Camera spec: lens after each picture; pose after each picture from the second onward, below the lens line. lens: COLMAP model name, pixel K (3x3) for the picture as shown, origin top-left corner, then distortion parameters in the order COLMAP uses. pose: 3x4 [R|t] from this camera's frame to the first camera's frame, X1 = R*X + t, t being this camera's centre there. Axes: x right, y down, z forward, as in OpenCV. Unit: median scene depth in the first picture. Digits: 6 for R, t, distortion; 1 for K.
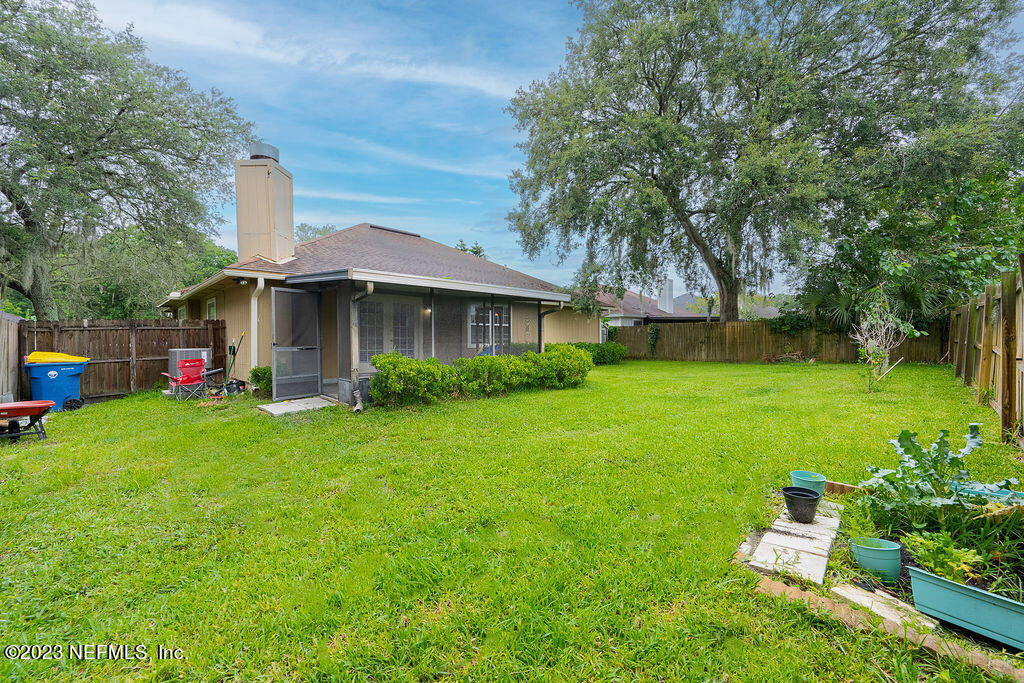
lens RADIAL K [[403.4, 0, 513.8], [0, 403.4, 341.4], [0, 0, 1]] dist [-0.001016, 0.000221]
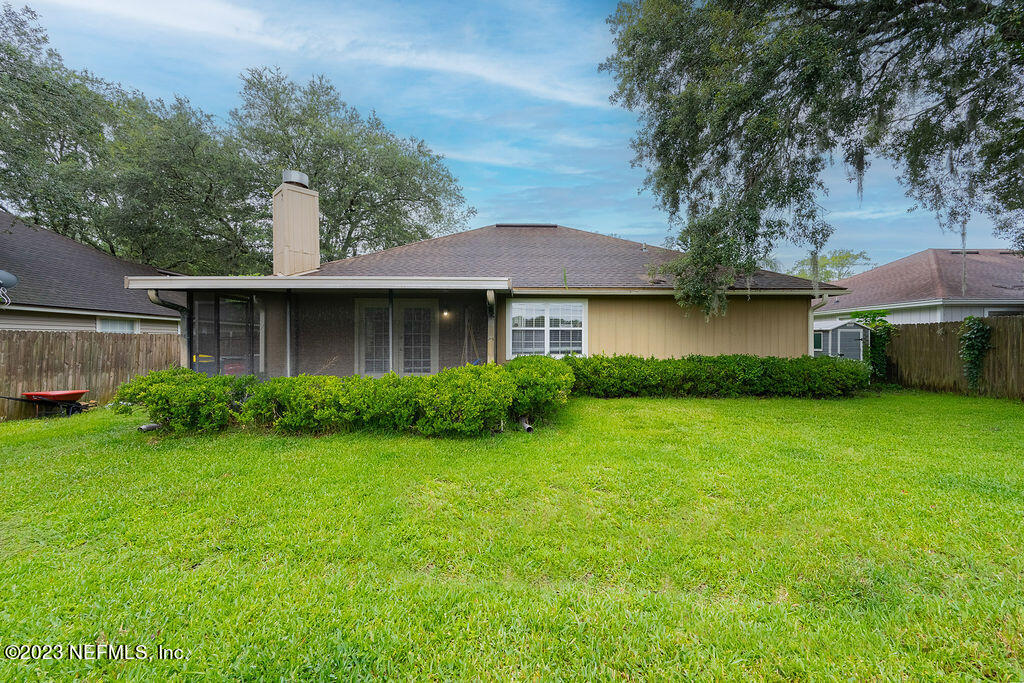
lens RADIAL K [[403.4, 0, 510.4], [0, 403.4, 341.2], [0, 0, 1]] dist [-0.001016, 0.000221]
pose [[0.715958, 0.000964, -0.698143, 0.409594], [-0.006622, 0.999963, -0.005410, -0.014322], [0.698112, 0.008496, 0.715938, 0.429495]]
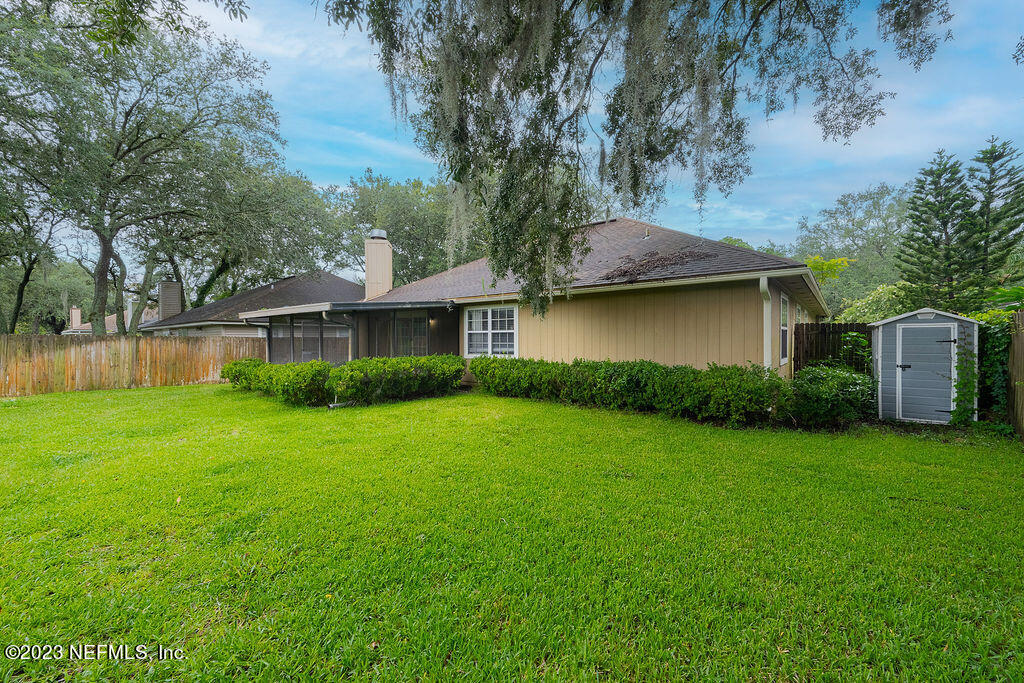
lens RADIAL K [[403.4, 0, 512.6], [0, 403.4, 341.2], [0, 0, 1]] dist [-0.001016, 0.000221]
pose [[0.090428, 0.006377, -0.995883, 0.781077], [-0.005319, 0.999968, 0.005920, -0.027531], [0.995889, 0.004762, 0.090459, 0.984173]]
